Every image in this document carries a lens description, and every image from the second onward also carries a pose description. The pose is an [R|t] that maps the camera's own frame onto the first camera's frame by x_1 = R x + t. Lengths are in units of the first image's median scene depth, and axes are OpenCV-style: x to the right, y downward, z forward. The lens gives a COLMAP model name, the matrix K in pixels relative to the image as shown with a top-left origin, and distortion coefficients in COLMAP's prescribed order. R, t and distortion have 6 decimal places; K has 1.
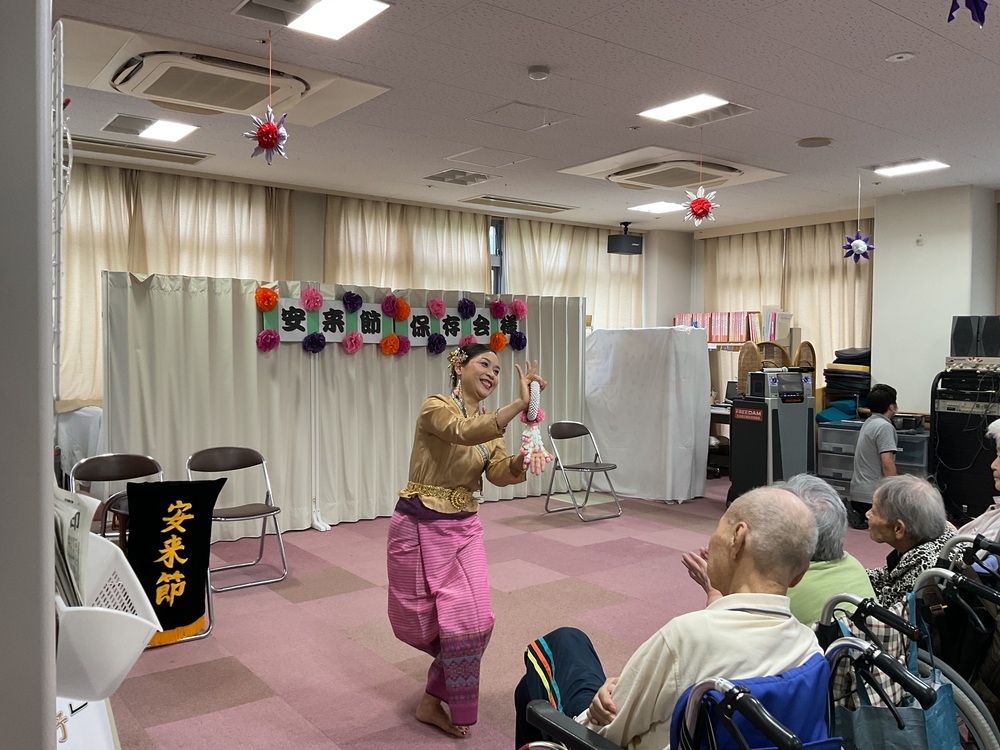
lens RADIAL K [[817.8, 0, 500.0], [0, 817.8, 375.0], [0, 0, 1]] dist [0.060449, -0.104543]
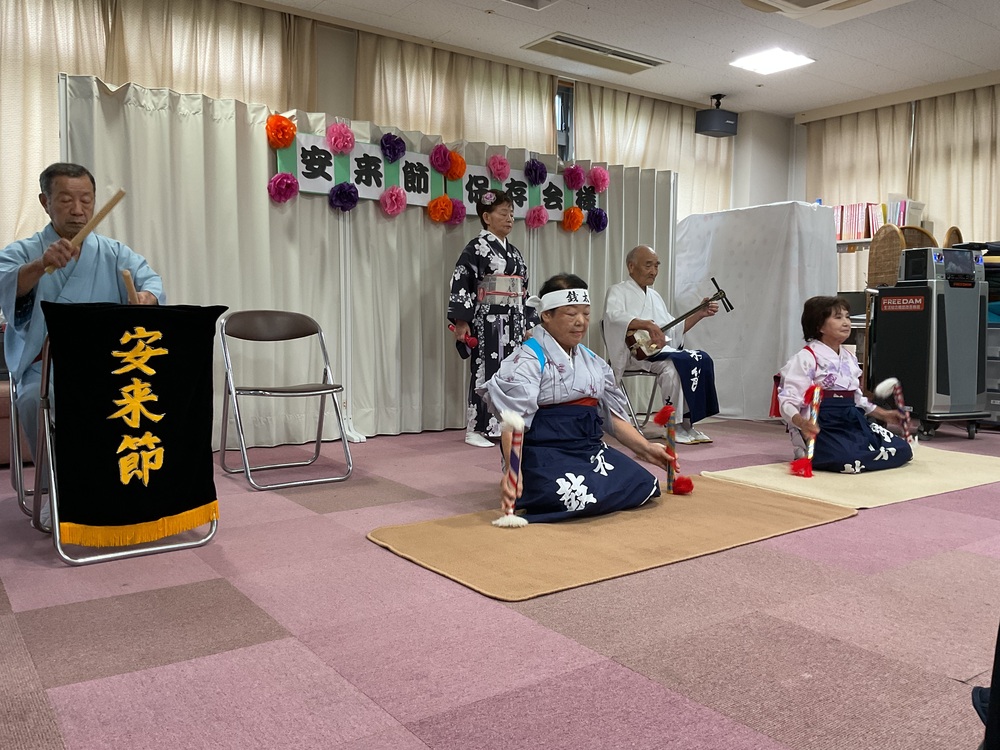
lens RADIAL K [[830.9, 0, 500.0], [0, 830.9, 375.0], [0, 0, 1]] dist [0.001571, -0.005050]
pose [[0.999499, 0.004223, -0.031372, -0.051355], [-0.003087, 0.999341, 0.036172, 0.088593], [0.031504, -0.036057, 0.998853, 0.207056]]
